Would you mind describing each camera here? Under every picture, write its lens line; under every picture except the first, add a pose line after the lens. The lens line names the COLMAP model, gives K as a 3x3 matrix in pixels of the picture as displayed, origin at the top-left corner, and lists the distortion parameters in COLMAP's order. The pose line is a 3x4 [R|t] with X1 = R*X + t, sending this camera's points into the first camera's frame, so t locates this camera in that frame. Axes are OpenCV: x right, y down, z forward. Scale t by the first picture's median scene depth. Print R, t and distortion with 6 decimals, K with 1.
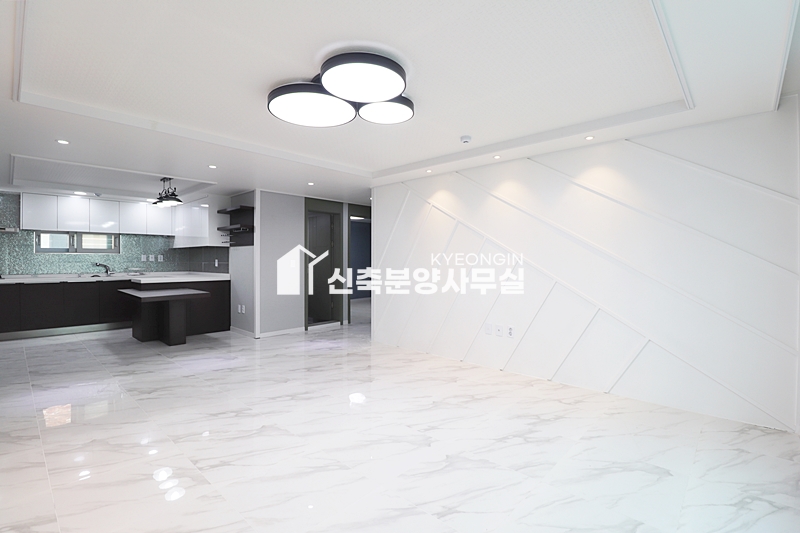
lens RADIAL K [[369.3, 0, 403.1], [0, 369.3, 260.7], [0, 0, 1]] dist [-0.007295, -0.006215]
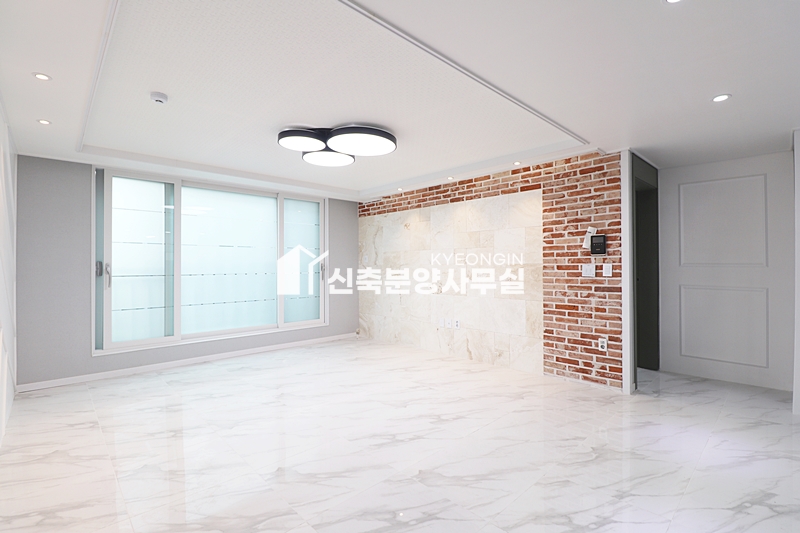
lens RADIAL K [[369.3, 0, 403.4], [0, 369.3, 265.6], [0, 0, 1]] dist [-0.007295, -0.006215]
pose [[-0.997865, 0.004770, 0.065139, -0.366755], [0.004897, 0.999986, 0.001789, -0.002876], [-0.065130, 0.002104, -0.997875, 1.760195]]
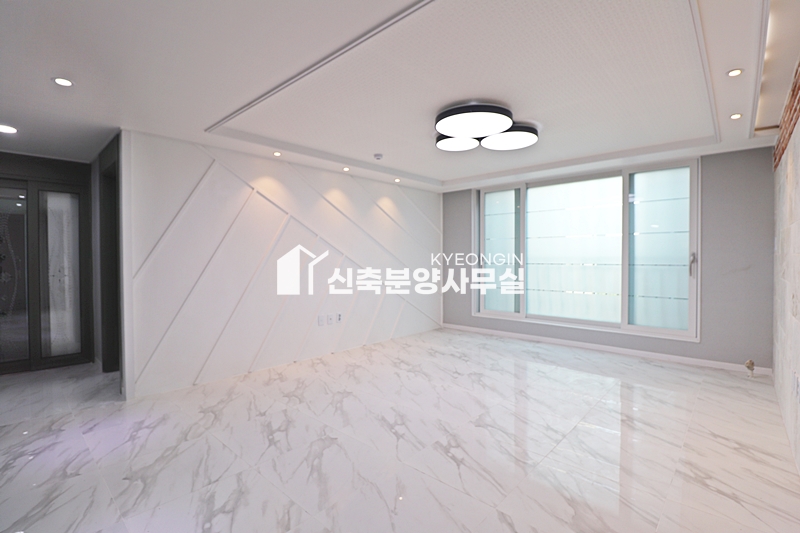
lens RADIAL K [[369.3, 0, 412.0], [0, 369.3, 261.5], [0, 0, 1]] dist [-0.007295, -0.006215]
pose [[-0.018134, -0.012646, 0.999756, -1.093722], [0.005785, 0.999902, 0.012752, -0.001469], [-0.999819, 0.006014, -0.018059, 0.962750]]
